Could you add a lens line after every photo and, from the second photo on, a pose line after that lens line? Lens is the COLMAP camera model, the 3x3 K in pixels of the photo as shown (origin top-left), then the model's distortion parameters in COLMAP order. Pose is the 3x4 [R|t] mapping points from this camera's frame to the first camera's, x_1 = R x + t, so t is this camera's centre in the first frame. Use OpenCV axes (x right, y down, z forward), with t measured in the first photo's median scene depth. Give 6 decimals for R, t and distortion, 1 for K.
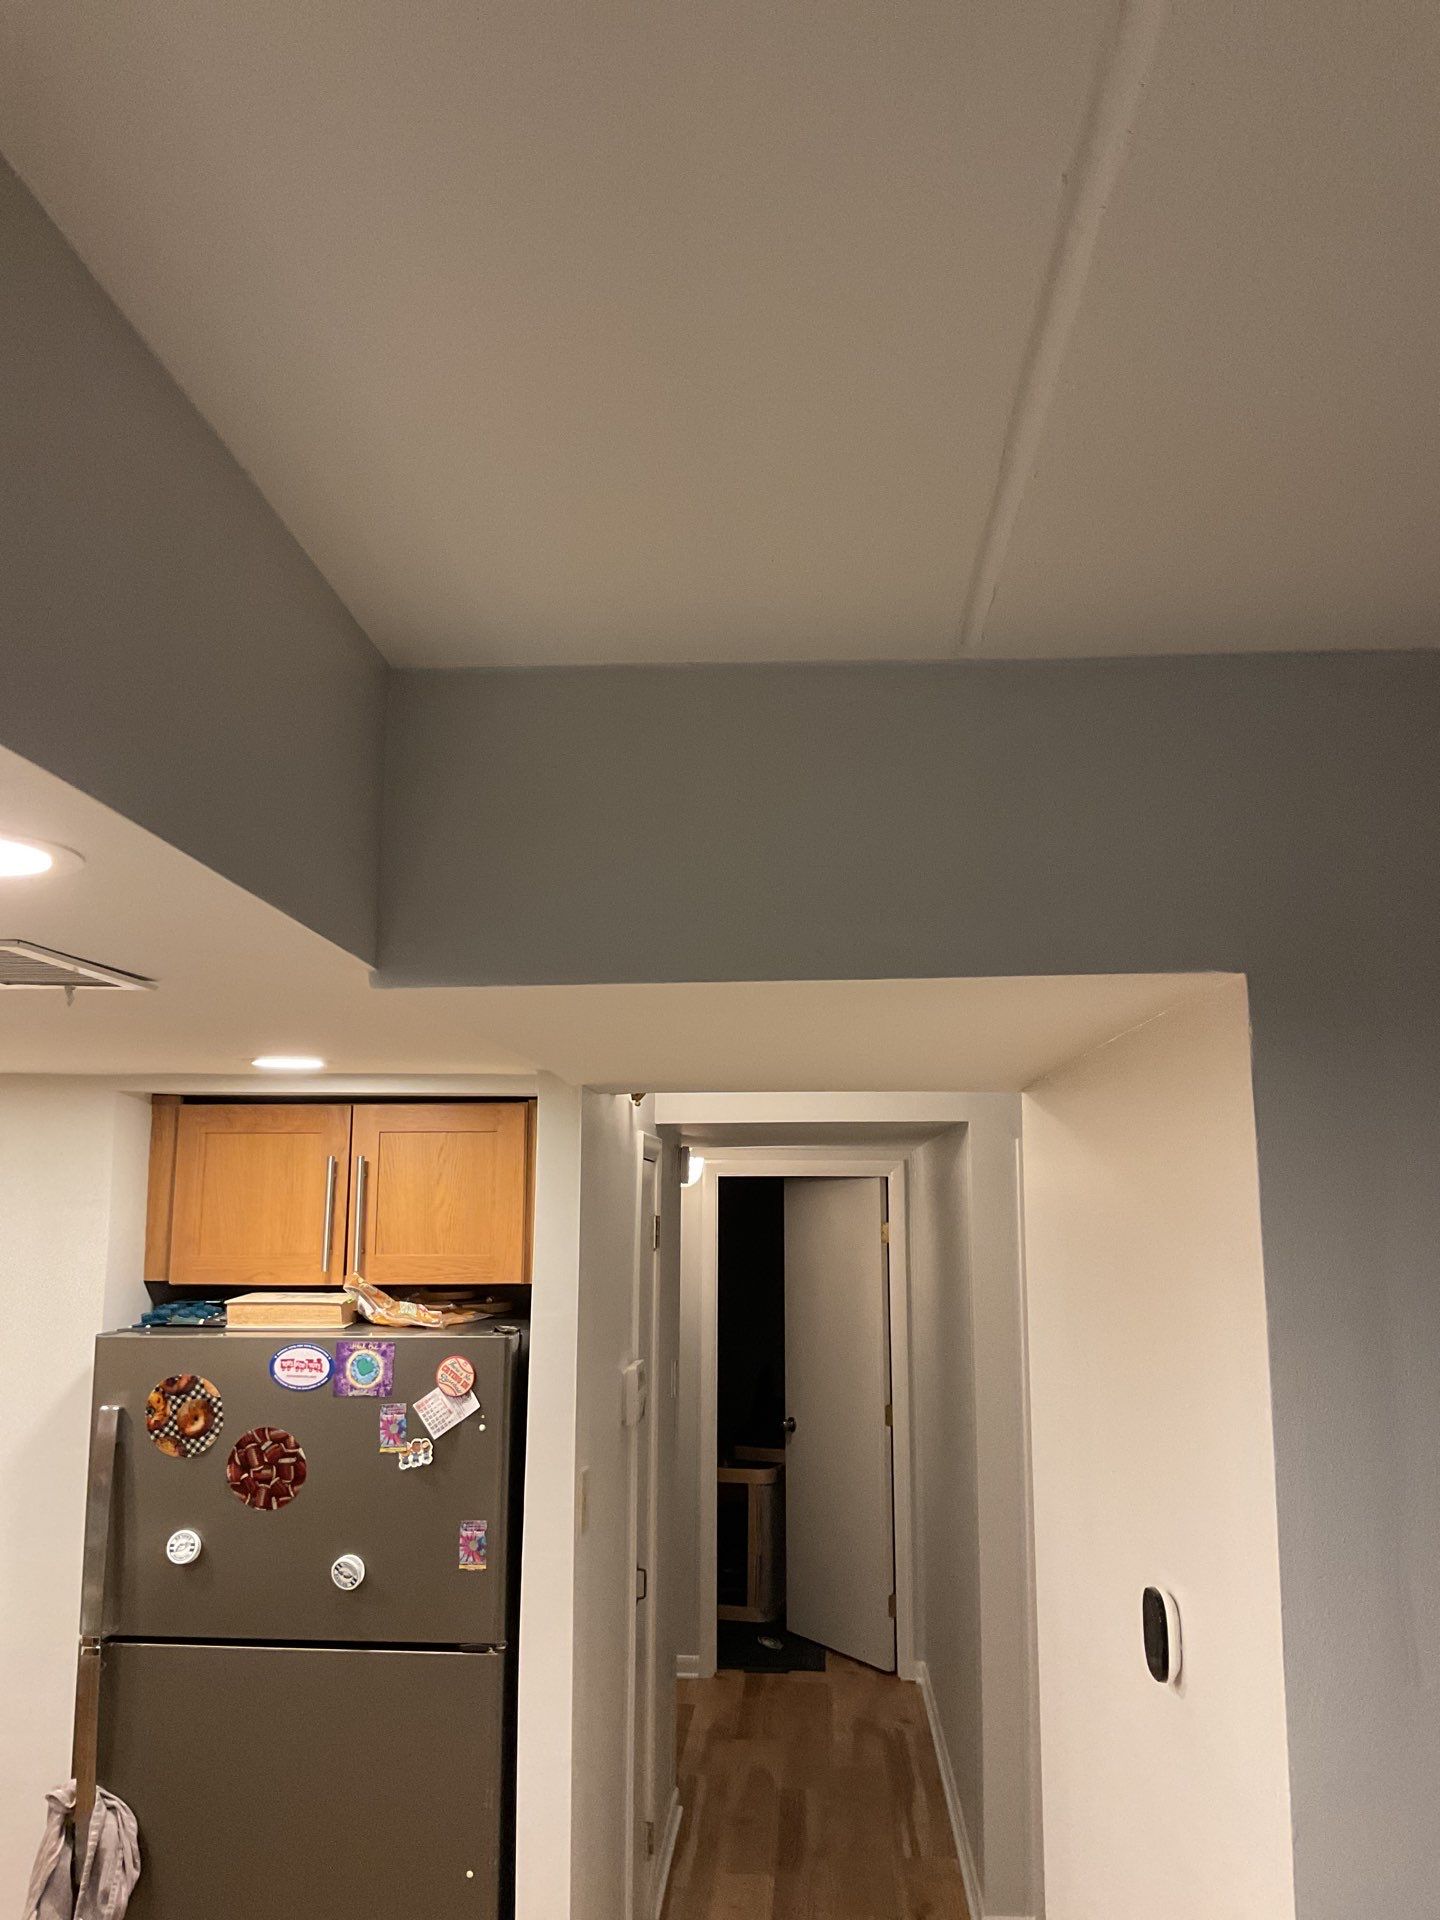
lens RADIAL K [[1565.1, 0, 716.9], [0, 1565.1, 958.8], [0, 0, 1]] dist [0.051196, -0.039876]
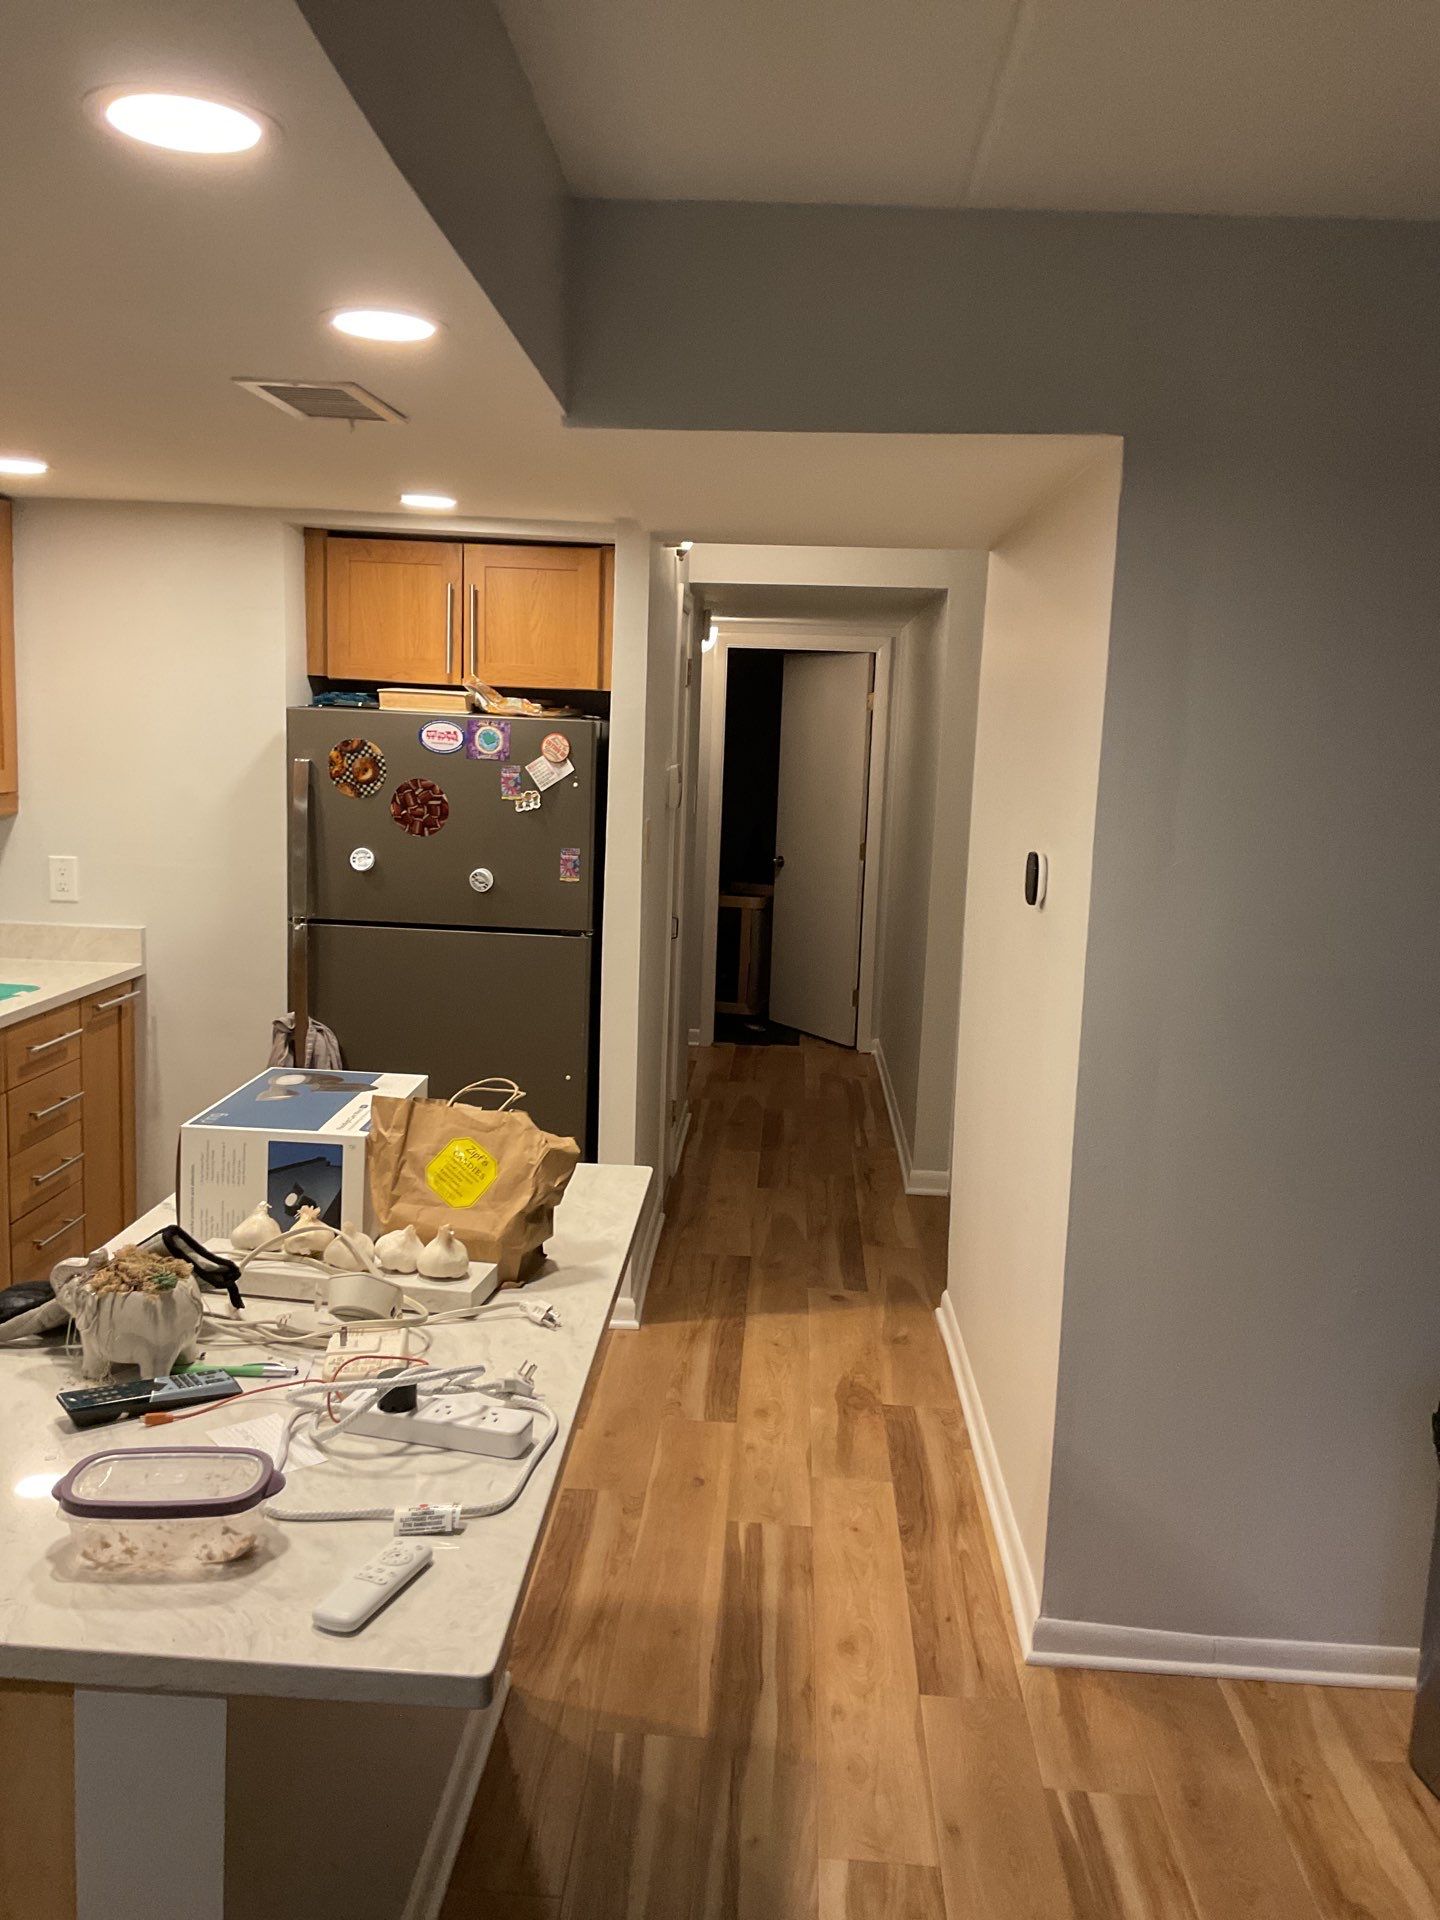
lens RADIAL K [[1565.1, 0, 736.9], [0, 1565.1, 961.5], [0, 0, 1]] dist [0.051196, -0.039876]
pose [[0.999065, 0.031245, 0.029894, -0.040299], [-0.038815, 0.952698, 0.301429, 0.023655], [-0.019062, -0.302307, 0.953020, -0.323897]]
